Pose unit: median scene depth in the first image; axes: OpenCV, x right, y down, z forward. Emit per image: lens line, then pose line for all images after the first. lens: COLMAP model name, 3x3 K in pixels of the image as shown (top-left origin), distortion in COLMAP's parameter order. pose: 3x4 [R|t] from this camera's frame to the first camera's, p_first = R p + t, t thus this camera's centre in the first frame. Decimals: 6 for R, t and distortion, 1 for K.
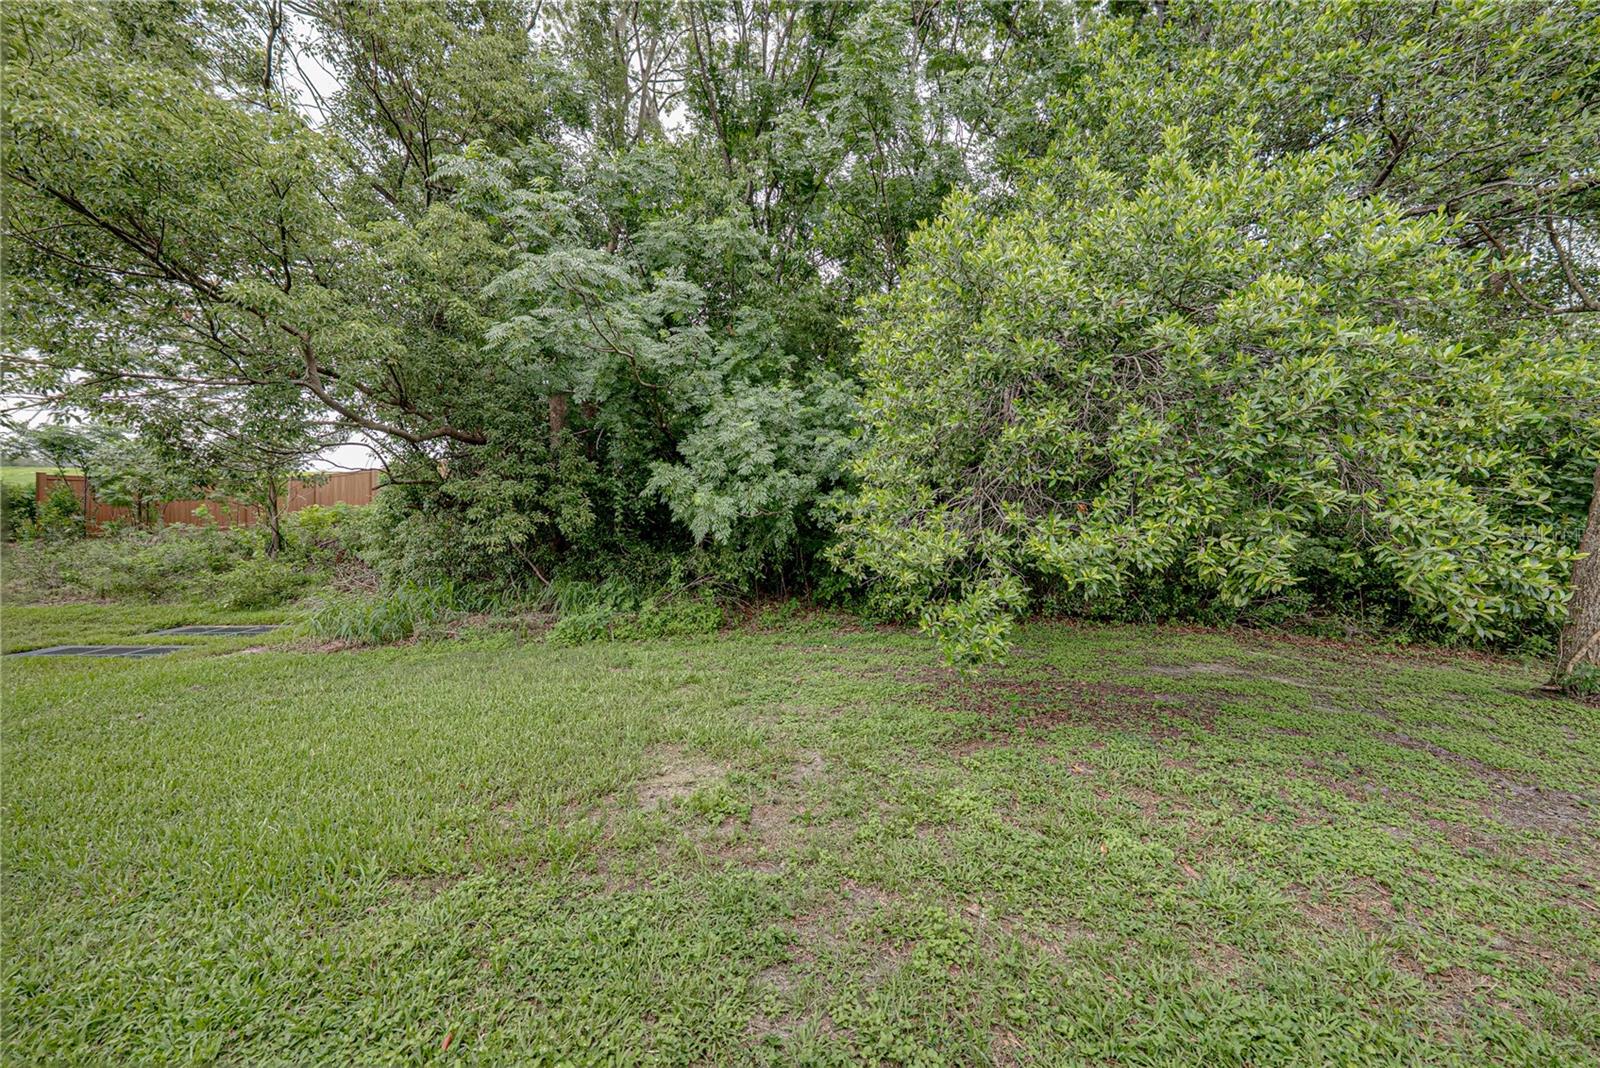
lens RADIAL K [[547.6, 0, 805.2], [0, 547.6, 535.6], [0, 0, 1]] dist [-0.000626, -0.000141]
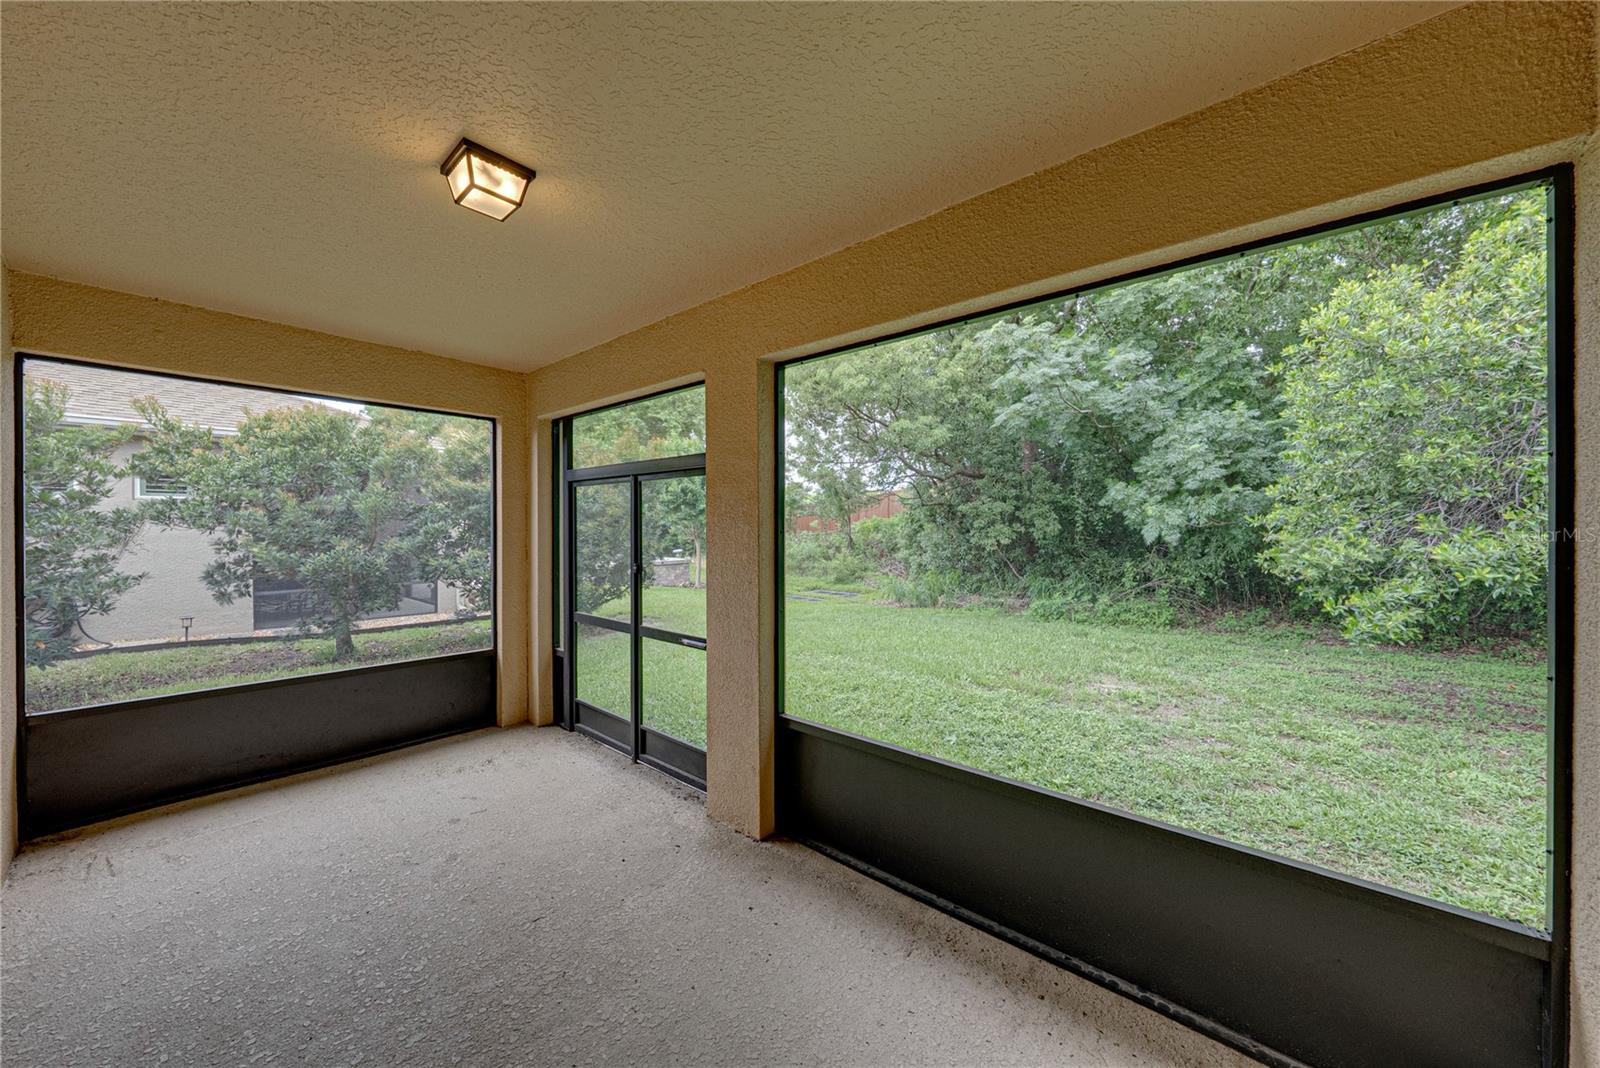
lens RADIAL K [[547.6, 0, 805.0], [0, 547.6, 533.0], [0, 0, 1]] dist [-0.000626, -0.000141]
pose [[0.698710, 0.004016, -0.715394, 0.125220], [-0.018881, 0.999739, -0.012828, 0.008775], [0.715156, 0.022470, 0.698603, -0.345312]]
